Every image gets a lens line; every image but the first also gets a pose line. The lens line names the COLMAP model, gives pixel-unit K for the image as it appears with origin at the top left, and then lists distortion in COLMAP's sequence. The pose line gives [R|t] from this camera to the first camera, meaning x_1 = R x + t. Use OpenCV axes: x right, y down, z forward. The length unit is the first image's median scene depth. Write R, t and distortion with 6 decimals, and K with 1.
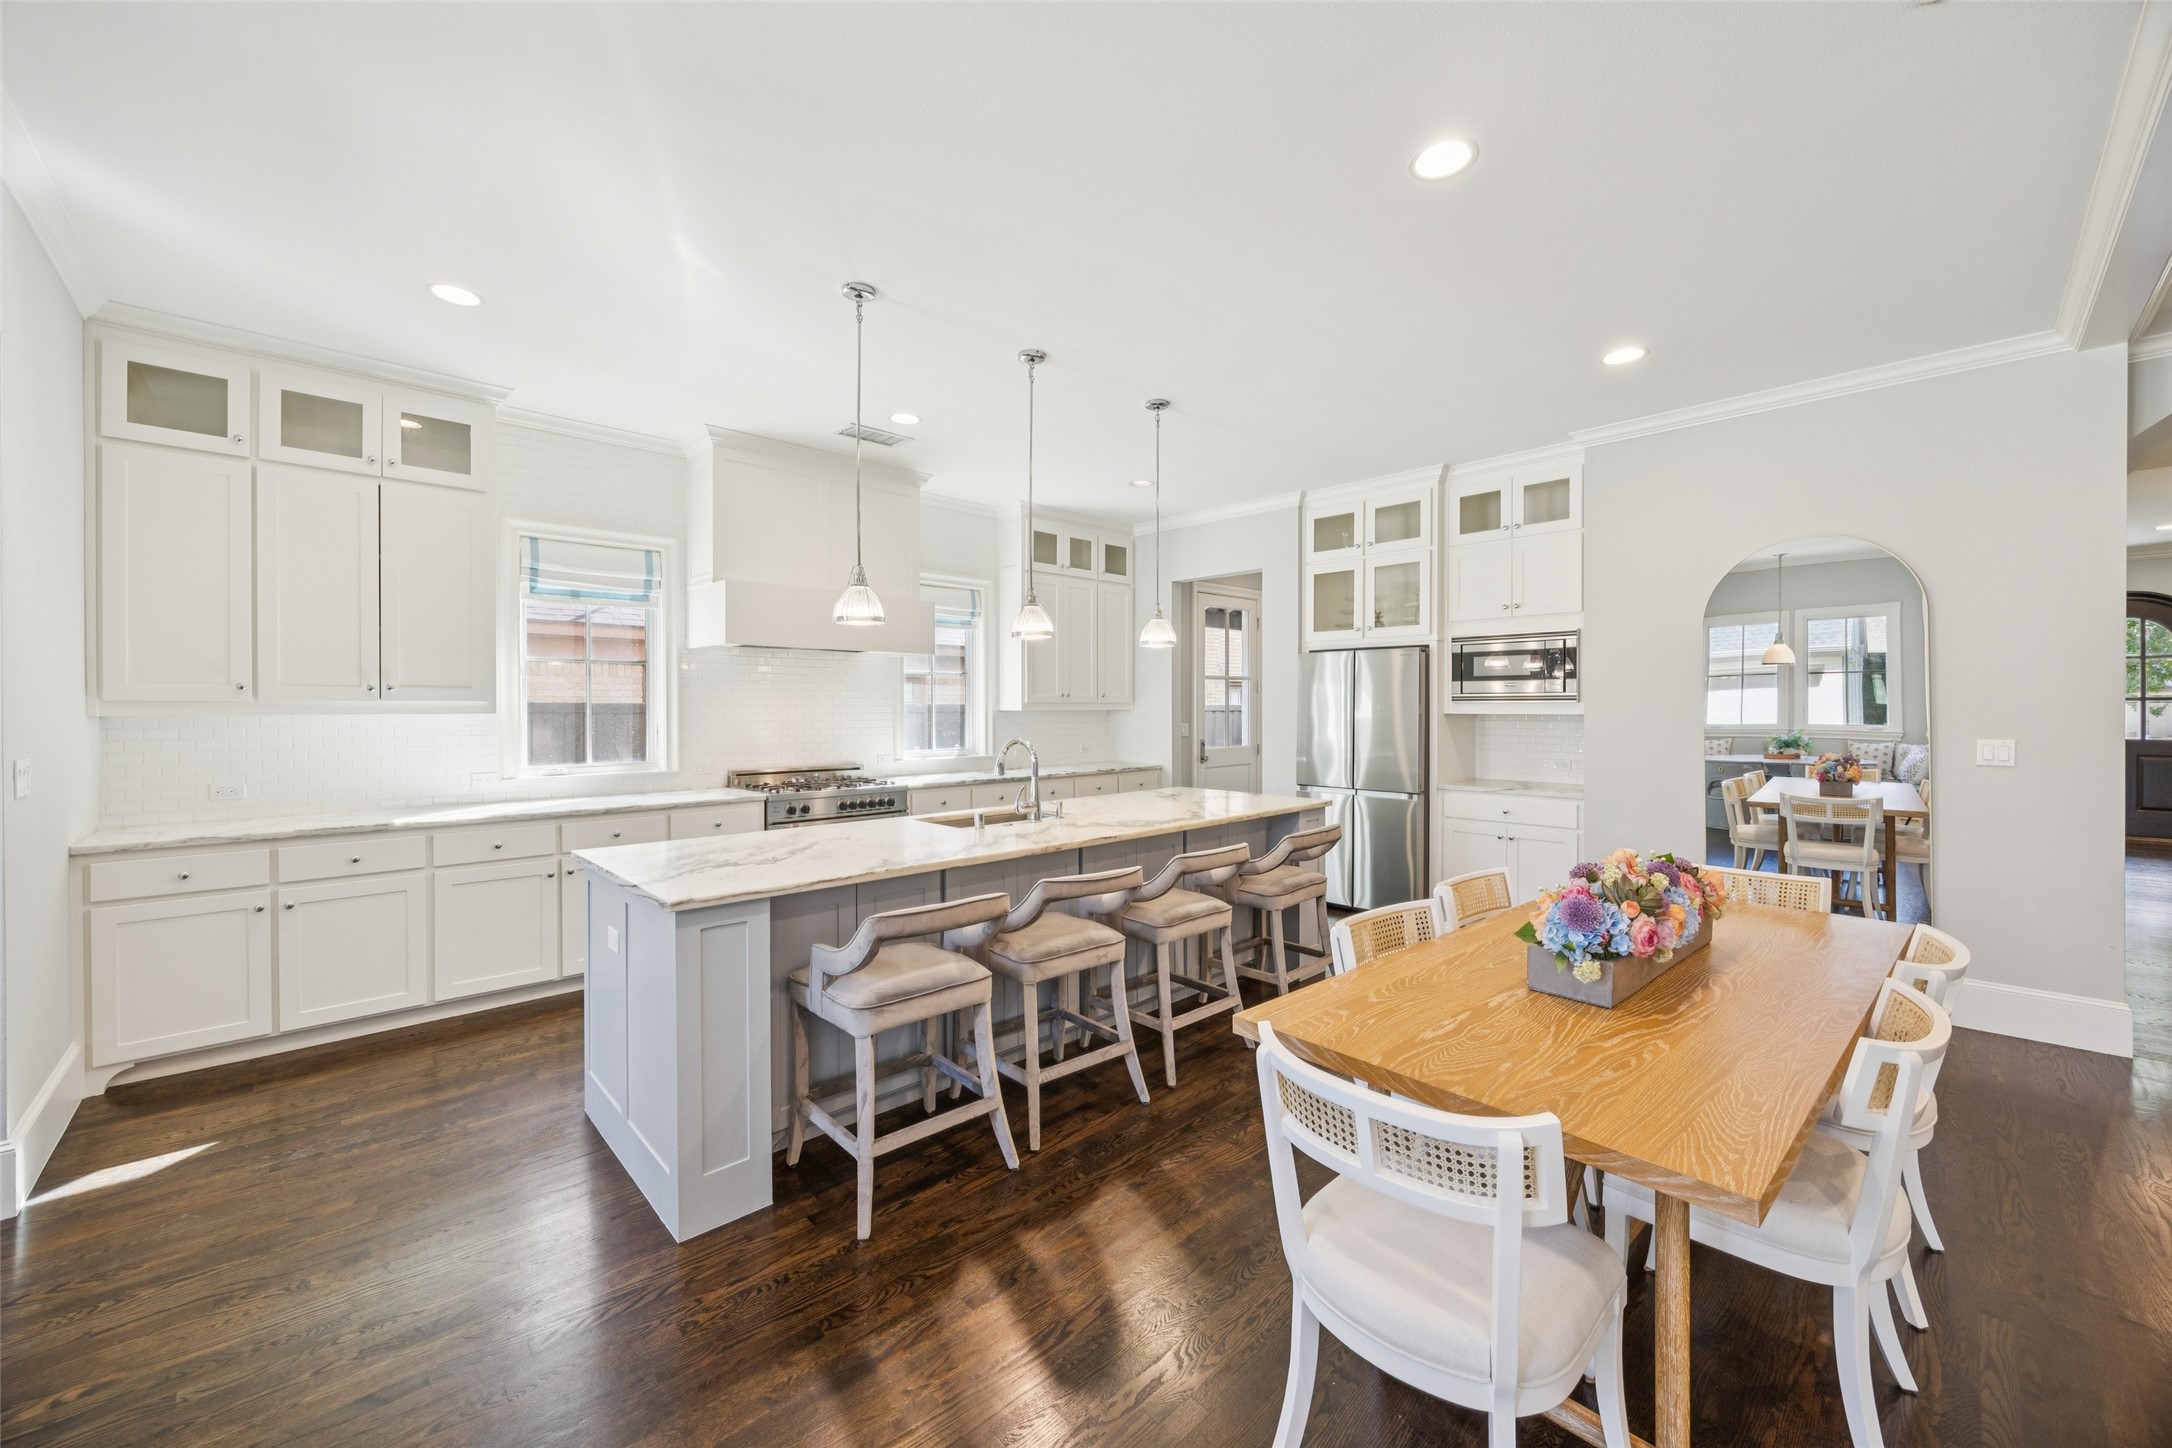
lens RADIAL K [[846.4, 0, 1095.0], [0, 846.4, 713.9], [0, 0, 1]] dist [0.003993, -0.000345]
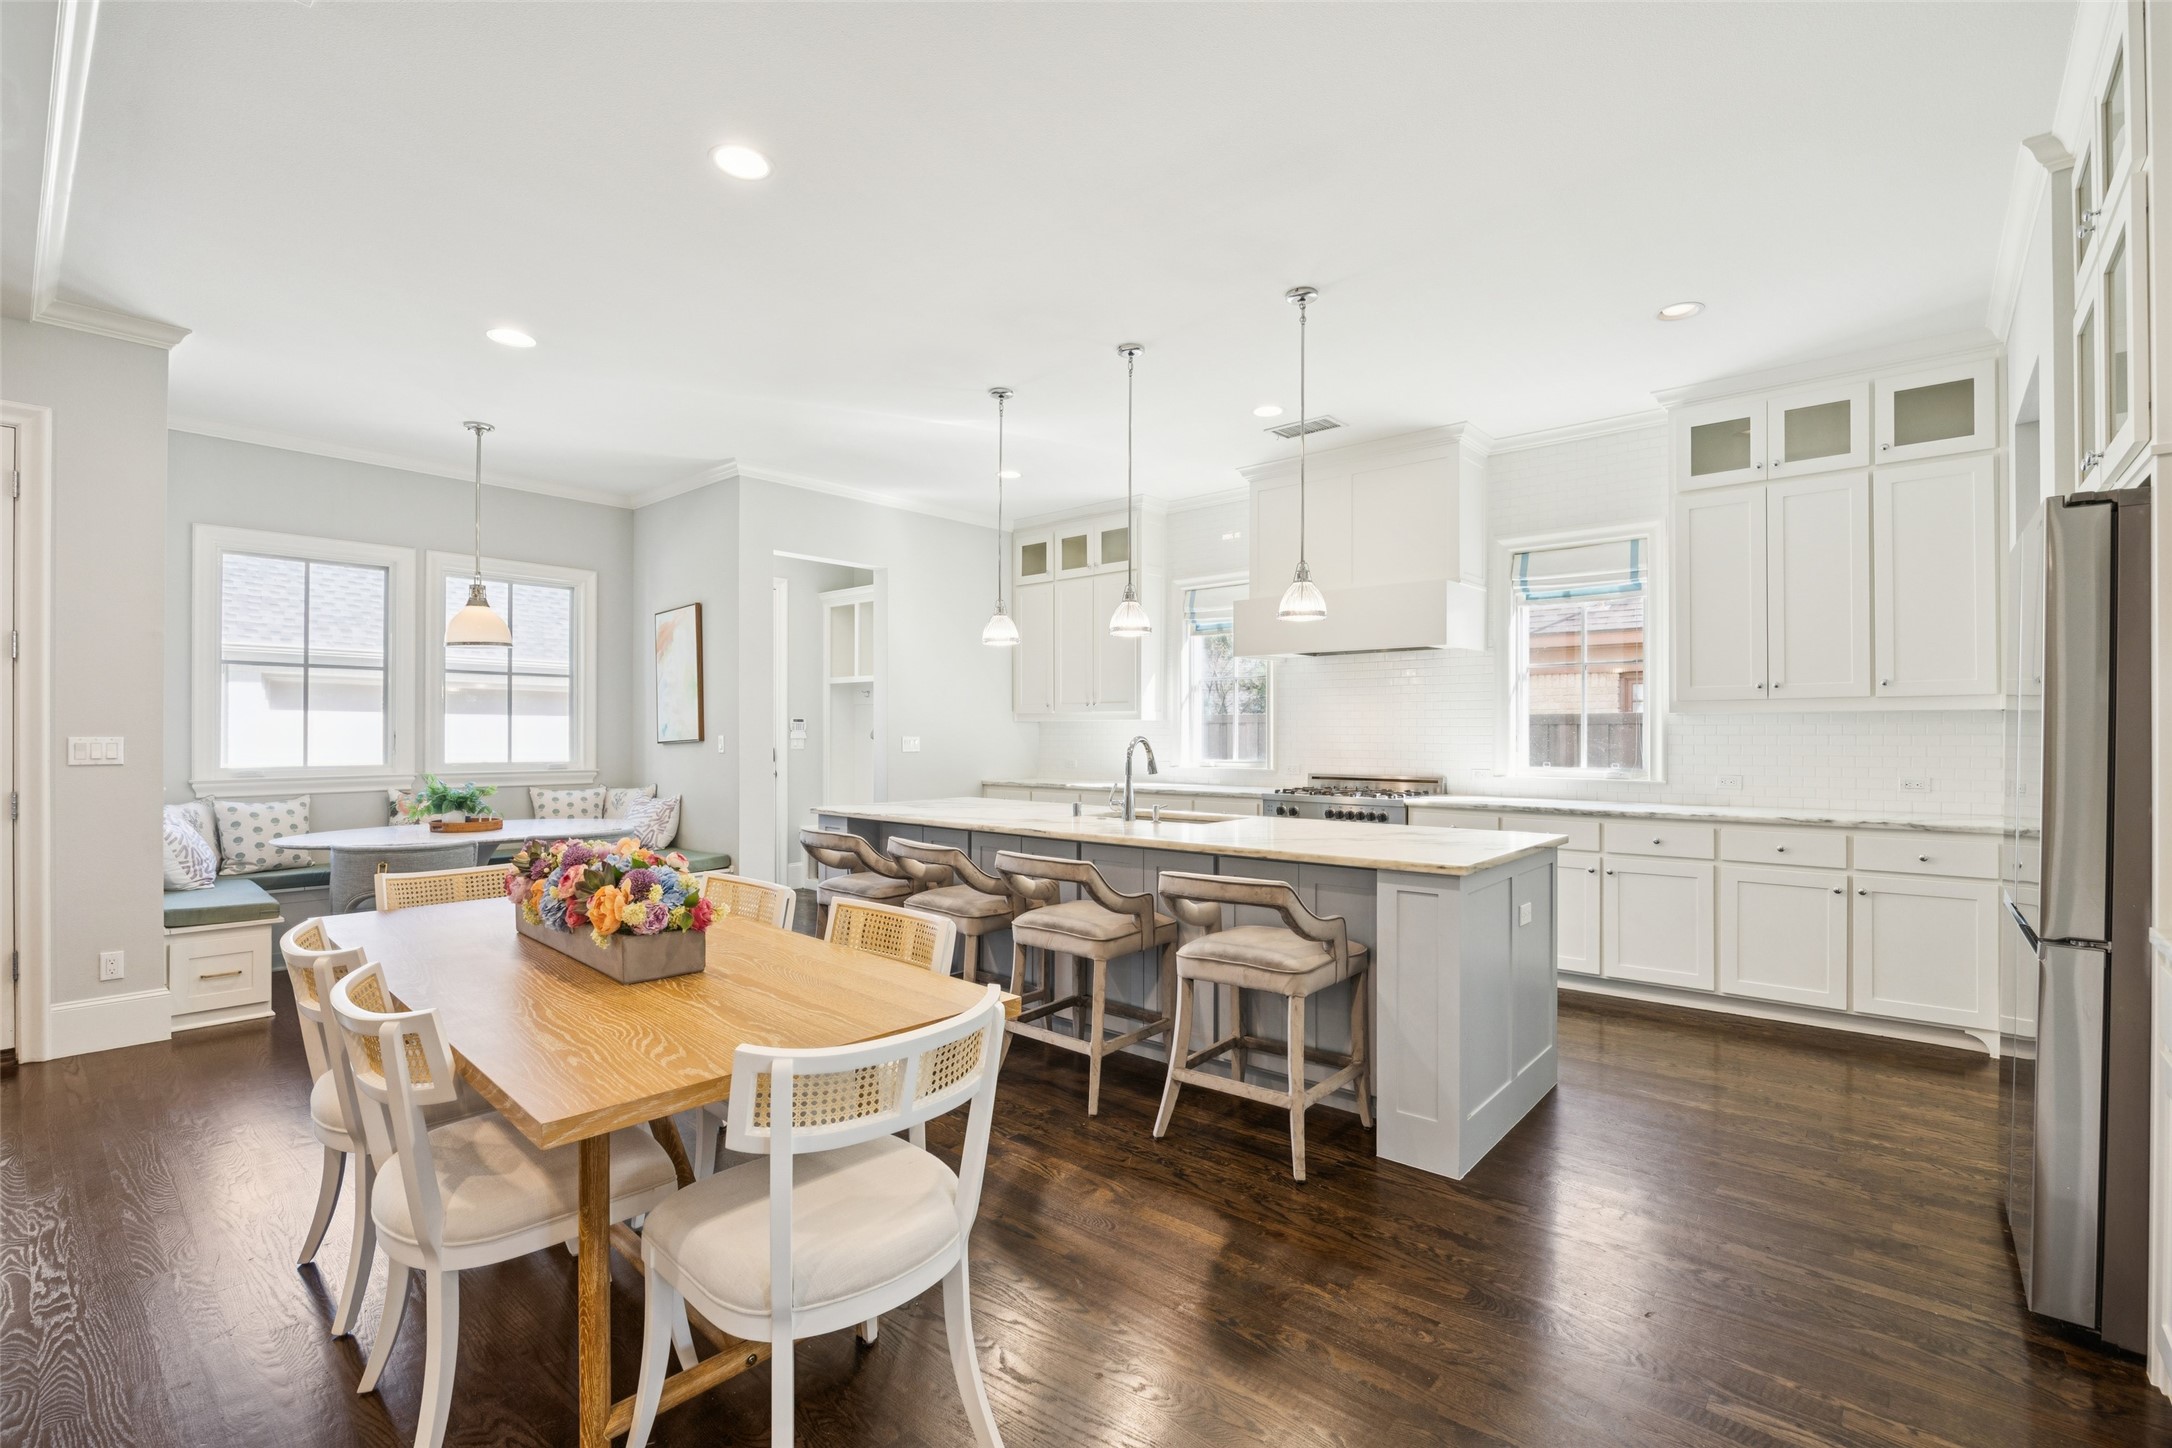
lens RADIAL K [[987.3, 0, 1094.8], [0, 987.3, 726.1], [0, 0, 1]] dist [-0.000642, -0.000070]
pose [[0.084532, -0.004849, -0.996409, 0.613688], [-0.006914, 0.999961, -0.005453, 0.012882], [0.996397, 0.007350, 0.084495, 0.491078]]
